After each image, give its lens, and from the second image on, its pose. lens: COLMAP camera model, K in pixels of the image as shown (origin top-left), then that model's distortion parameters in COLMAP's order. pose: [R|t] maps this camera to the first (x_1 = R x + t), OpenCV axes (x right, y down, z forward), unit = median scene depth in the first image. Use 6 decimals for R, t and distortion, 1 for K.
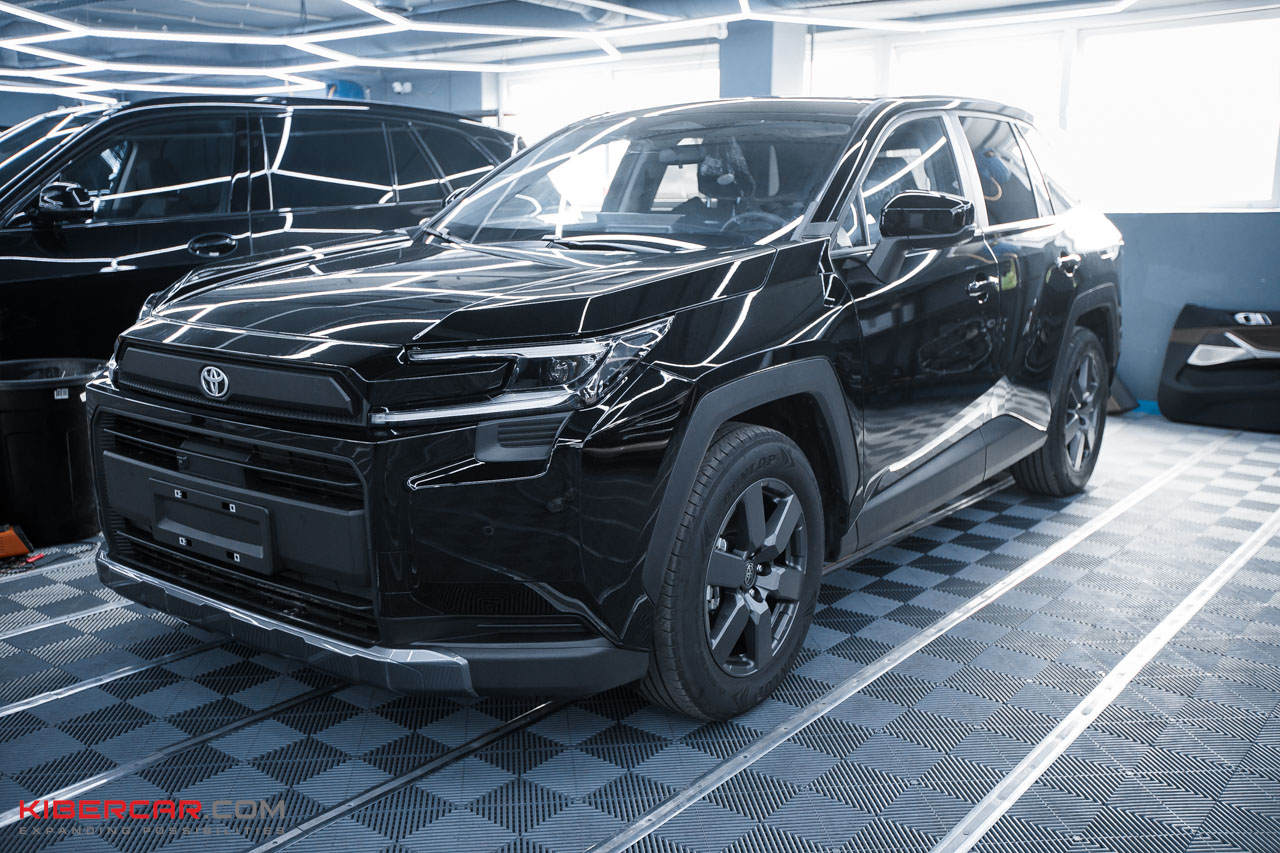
lens RADIAL K [[1212.1, 0, 640.2], [0, 1212.1, 429.5], [0, 0, 1]] dist [0.011837, 0.000000]
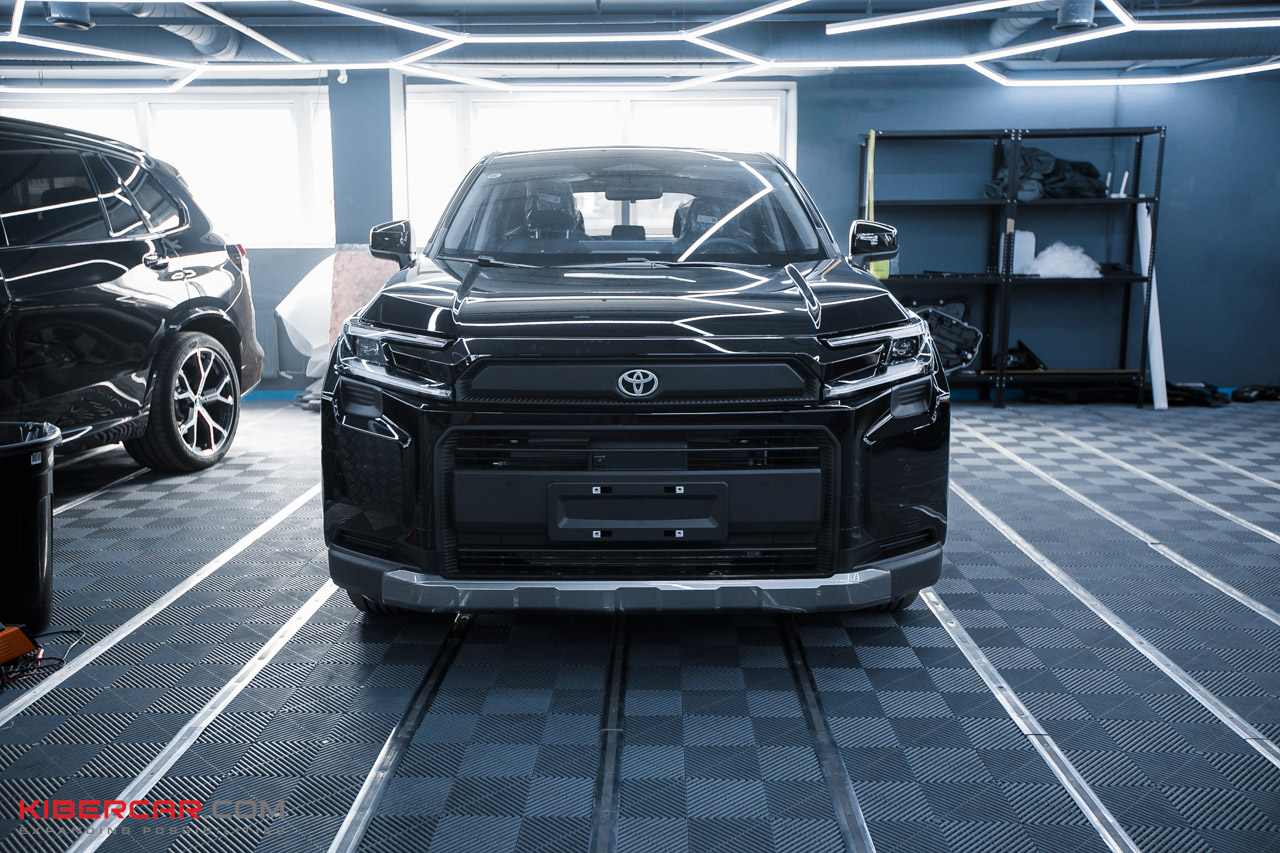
lens RADIAL K [[1191.9, 0, 639.6], [0, 1191.9, 423.0], [0, 0, 1]] dist [-0.021043, 0.000000]
pose [[0.790775, -0.105879, 0.602881, -1.021827], [0.126457, 0.991937, 0.008337, -0.011735], [-0.598902, 0.069646, 0.797788, 0.120206]]
